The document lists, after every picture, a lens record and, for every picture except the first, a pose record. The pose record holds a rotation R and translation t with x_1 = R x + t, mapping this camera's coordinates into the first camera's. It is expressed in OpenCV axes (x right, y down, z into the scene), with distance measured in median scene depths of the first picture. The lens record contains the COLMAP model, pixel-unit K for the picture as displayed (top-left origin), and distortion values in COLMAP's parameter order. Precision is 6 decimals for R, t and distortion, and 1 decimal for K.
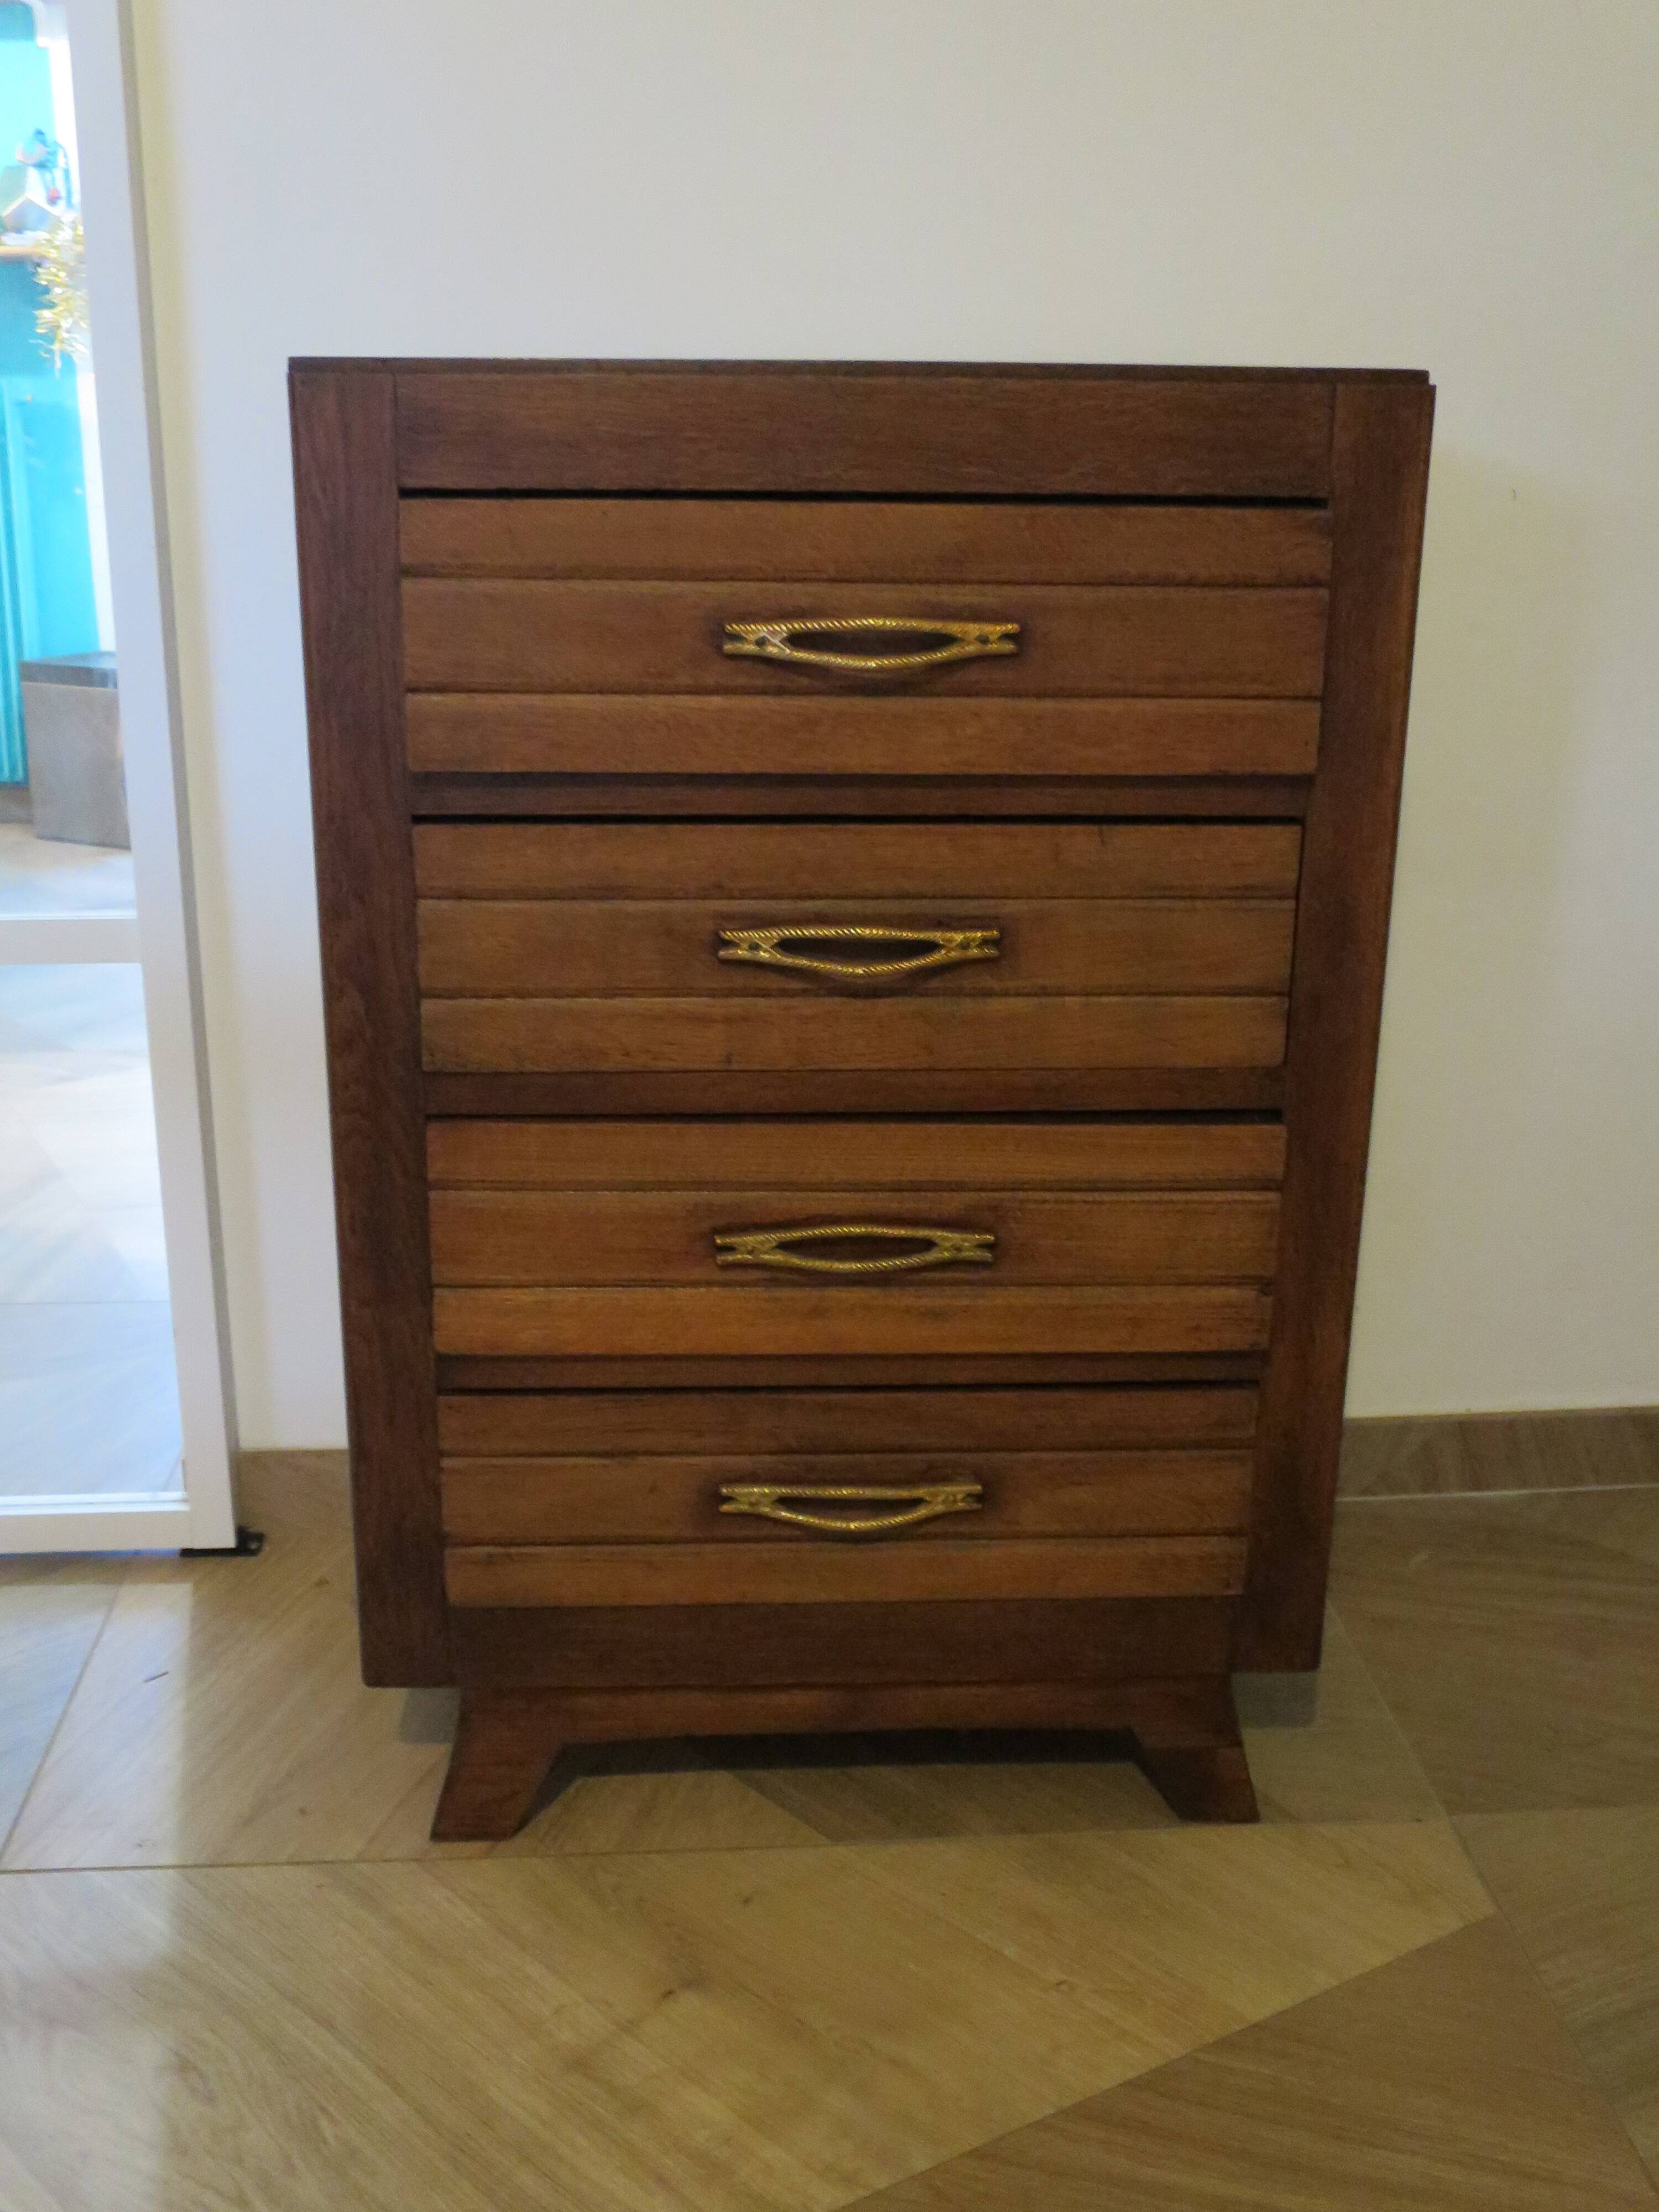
lens RADIAL K [[2225.4, 0, 837.6], [0, 2225.4, 1112.7], [0, 0, 1]] dist [-0.034314, -0.001402]
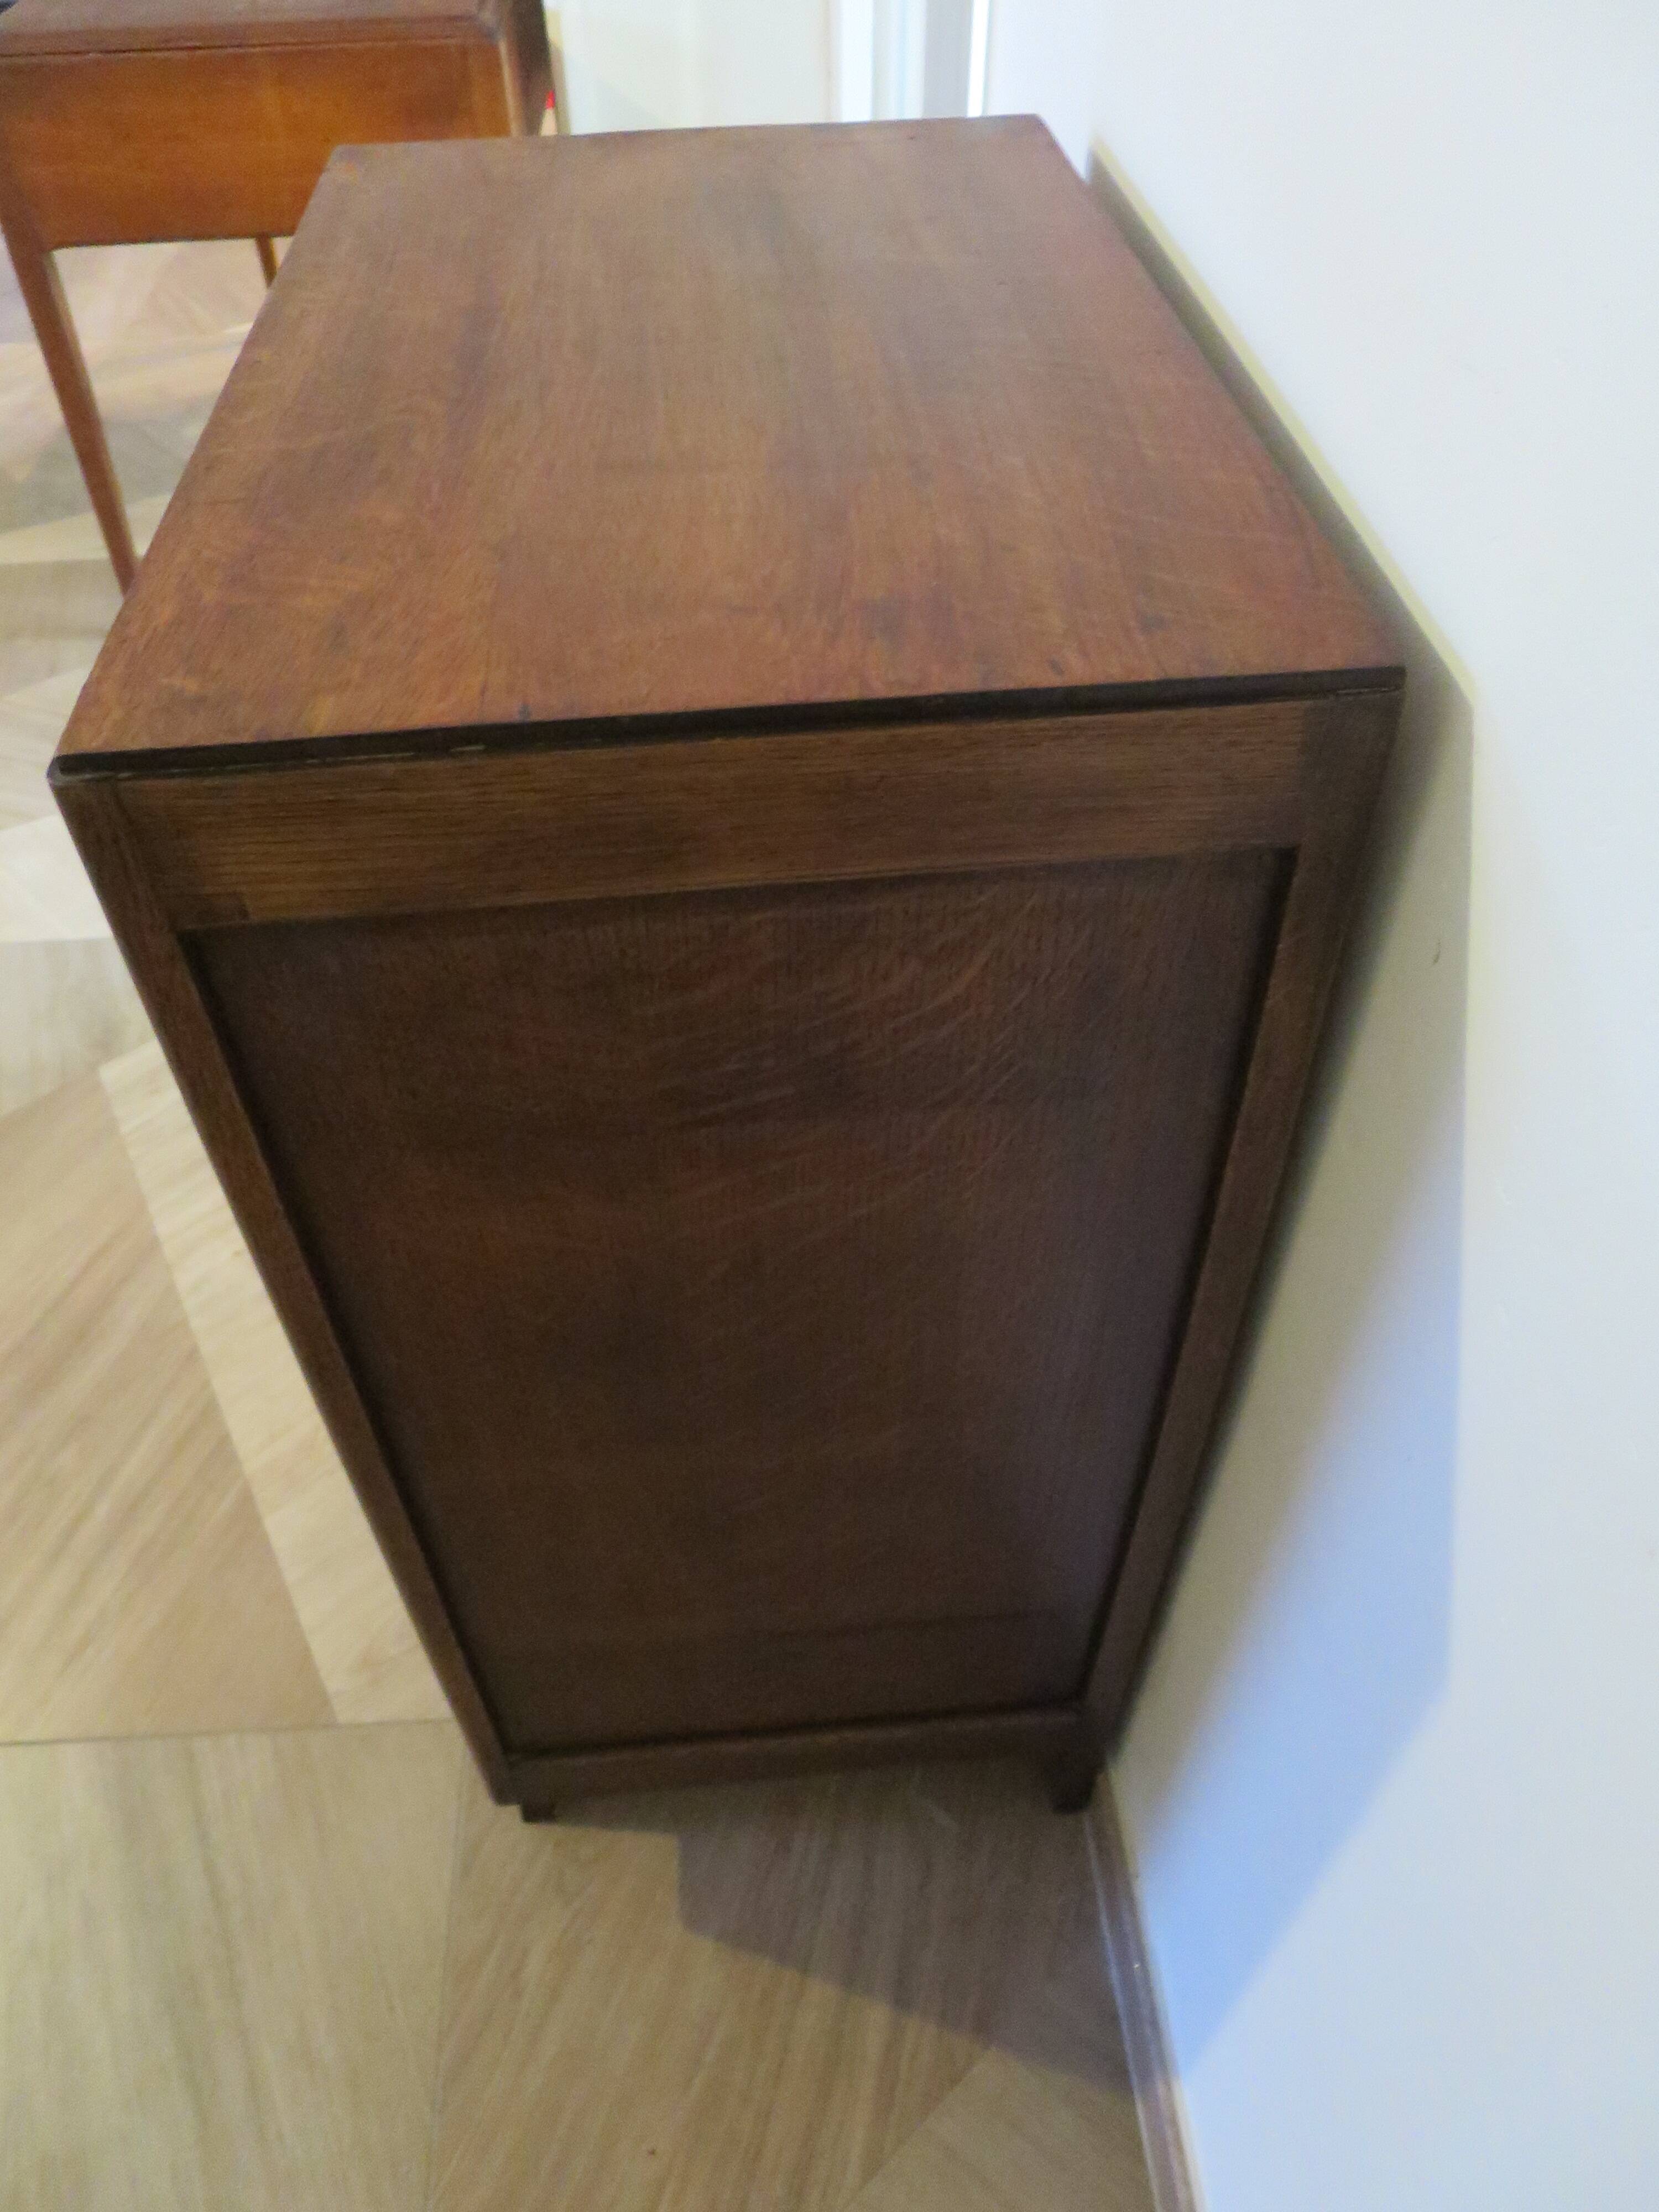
lens RADIAL K [[1588.5, 0, 827.4], [0, 1588.5, 1112.1], [0, 0, 1]] dist [-0.041969, 0.001298]
pose [[-0.009900, 0.712446, -0.701657, 0.681425], [-0.300691, 0.667094, 0.681594, -0.536757], [0.953670, 0.217729, 0.207621, 1.045683]]
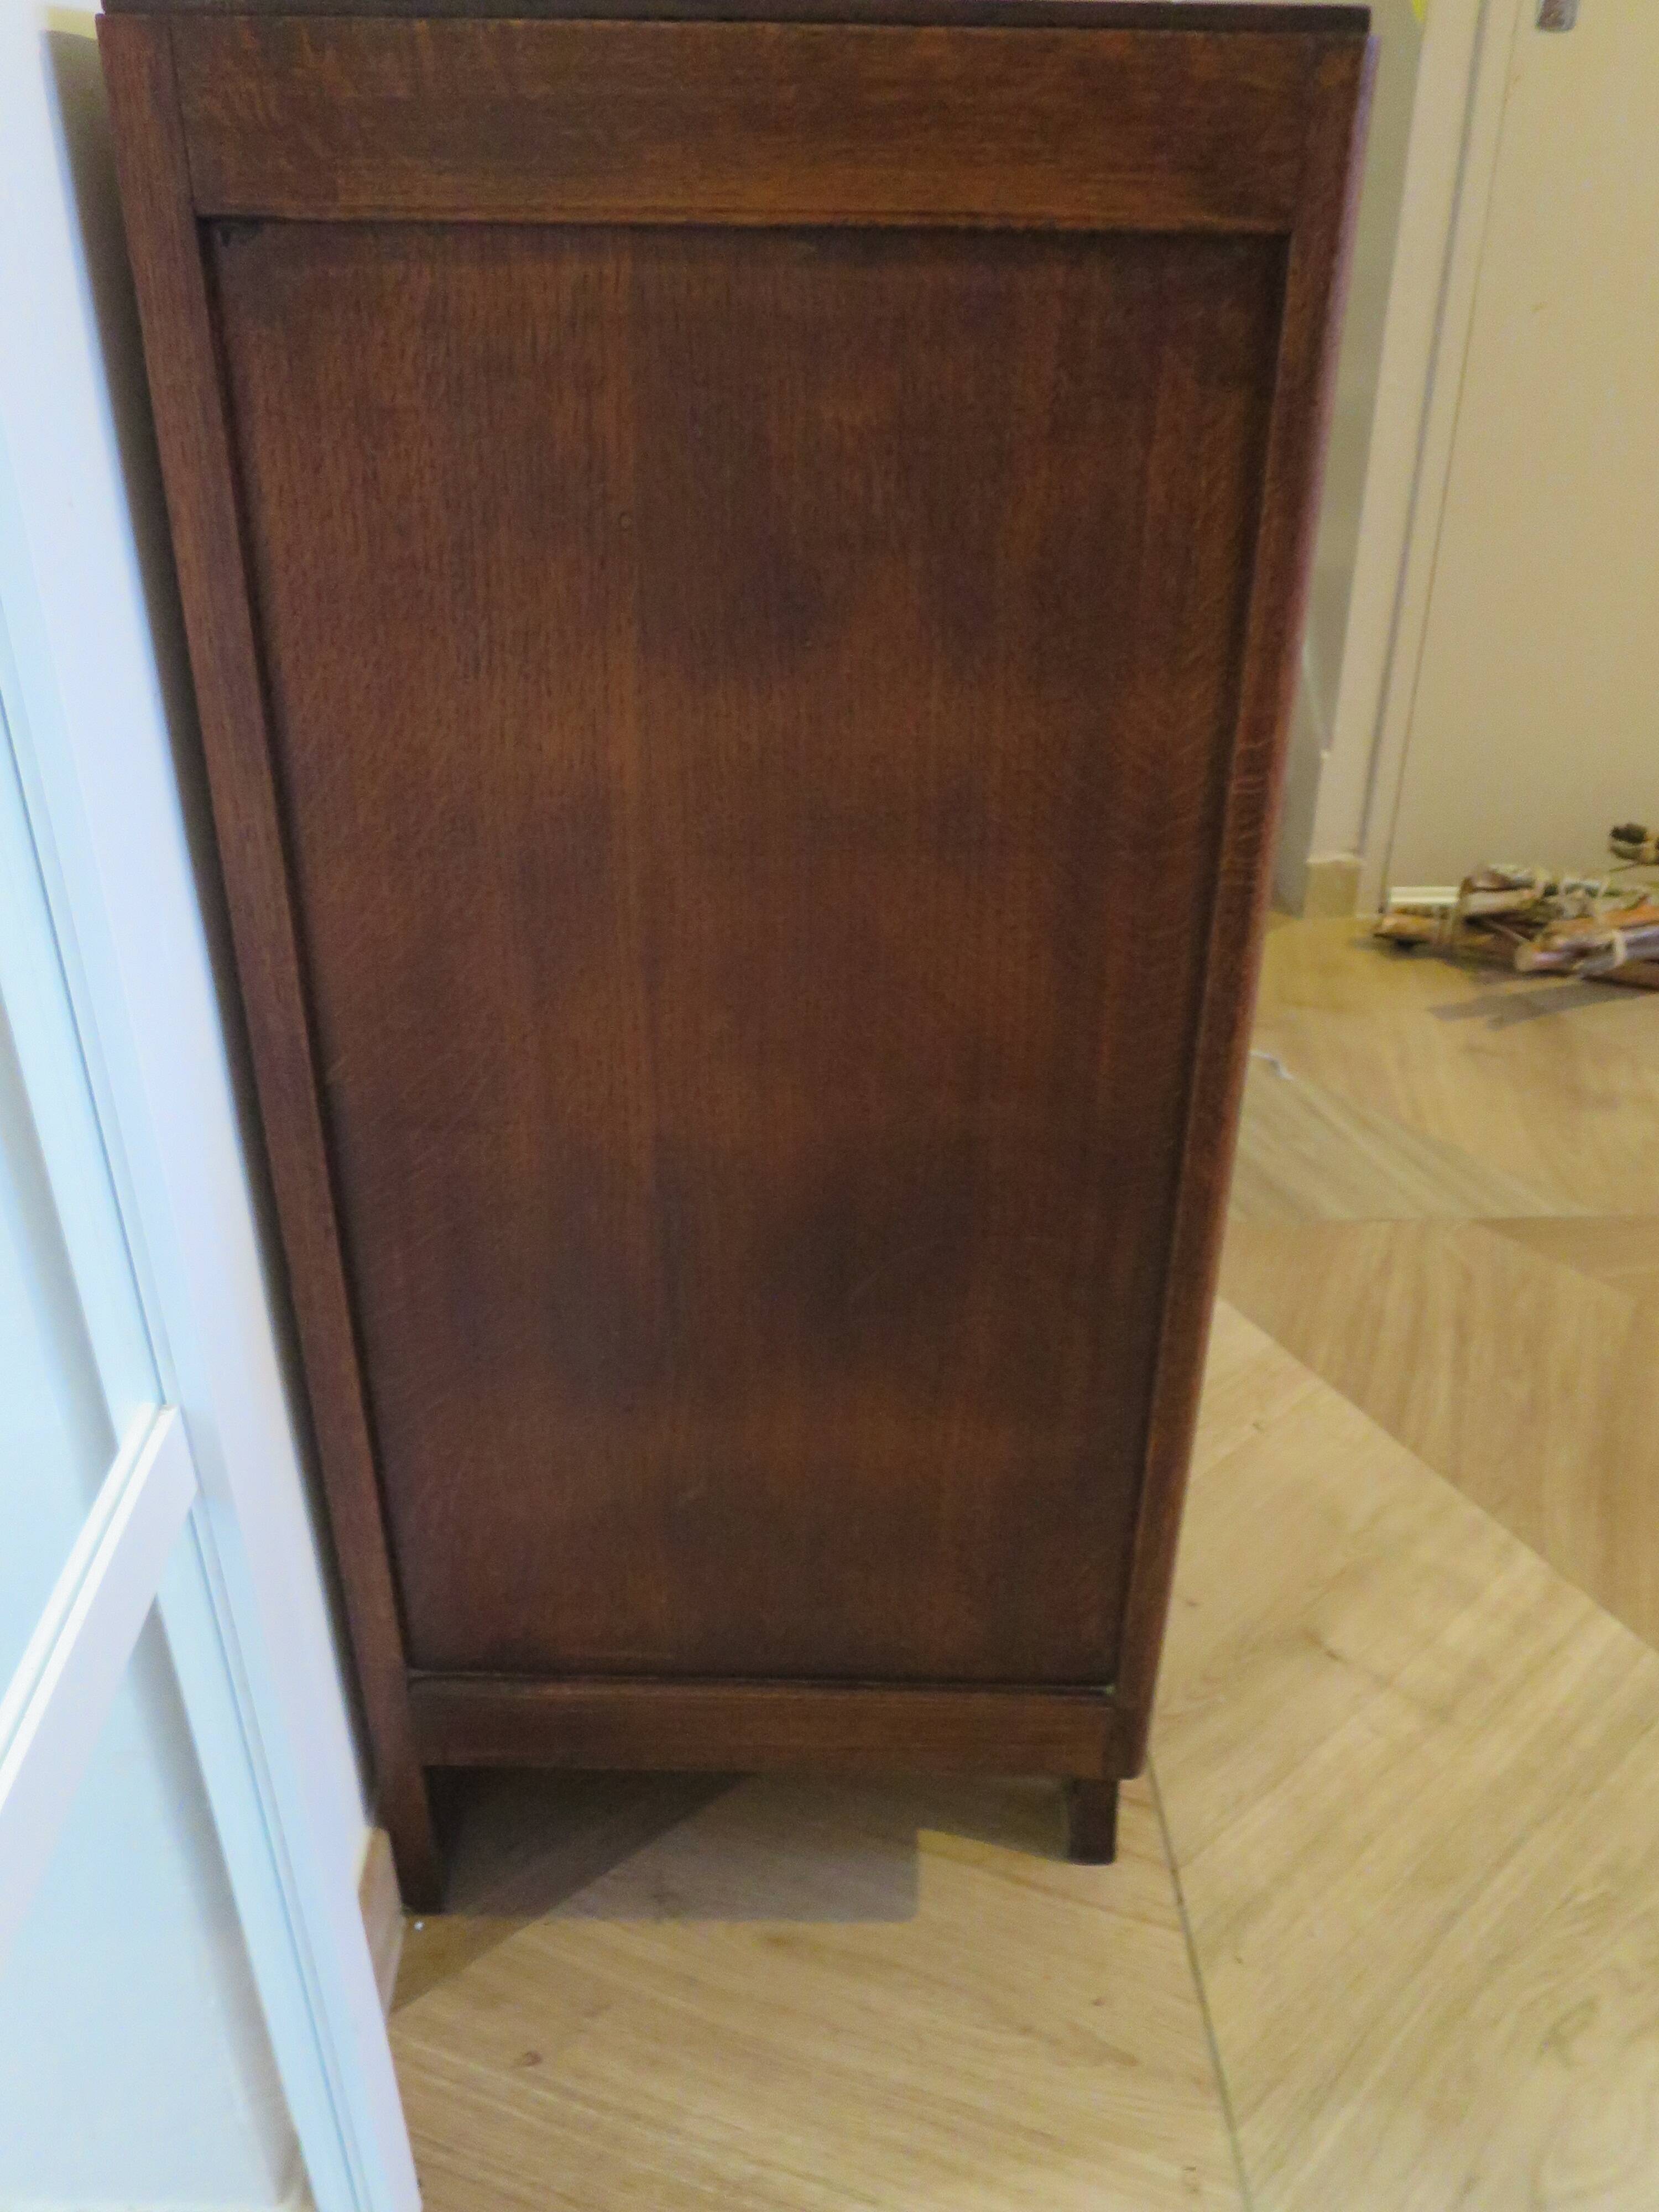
lens RADIAL K [[1786.1, 0, 833.9], [0, 1786.1, 1107.3], [0, 0, 1]] dist [-0.052689, 0.031769]
pose [[0.045471, -0.501521, 0.863950, -0.707639], [0.305720, 0.830335, 0.465917, -0.317537], [-0.951035, 0.242941, 0.191081, 0.984185]]
